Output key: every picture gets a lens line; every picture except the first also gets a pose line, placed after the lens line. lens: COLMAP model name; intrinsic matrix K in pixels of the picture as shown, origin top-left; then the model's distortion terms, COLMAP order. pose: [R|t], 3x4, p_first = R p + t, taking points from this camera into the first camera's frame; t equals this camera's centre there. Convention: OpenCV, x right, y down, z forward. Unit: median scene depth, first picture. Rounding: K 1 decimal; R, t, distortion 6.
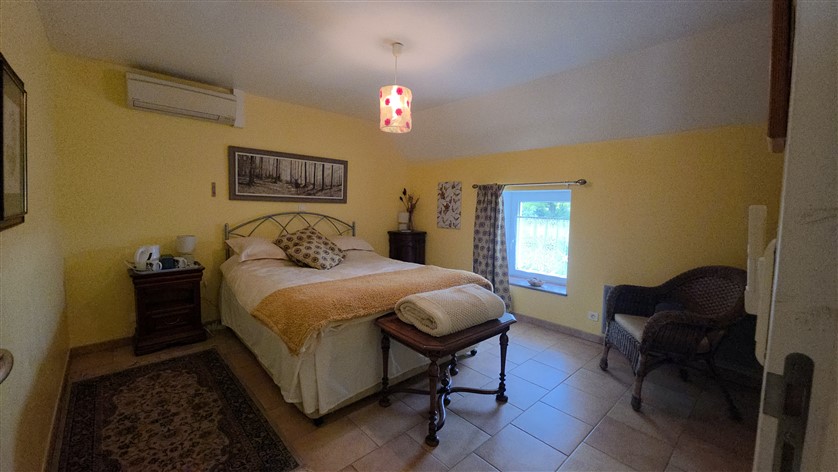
lens RADIAL K [[332.5, 0, 416.7], [0, 332.5, 233.4], [0, 0, 1]] dist [0.006625, -0.004739]
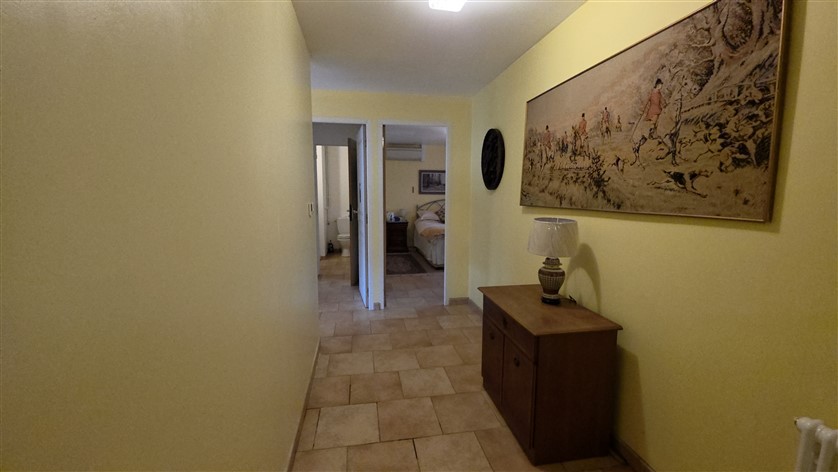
lens RADIAL K [[332.5, 0, 418.6], [0, 332.5, 232.8], [0, 0, 1]] dist [0.006625, -0.004739]
pose [[0.846426, 0.043257, -0.530747, 0.675855], [-0.025803, 0.998856, 0.040258, 0.074789], [0.531881, -0.020380, 0.846574, -0.962348]]
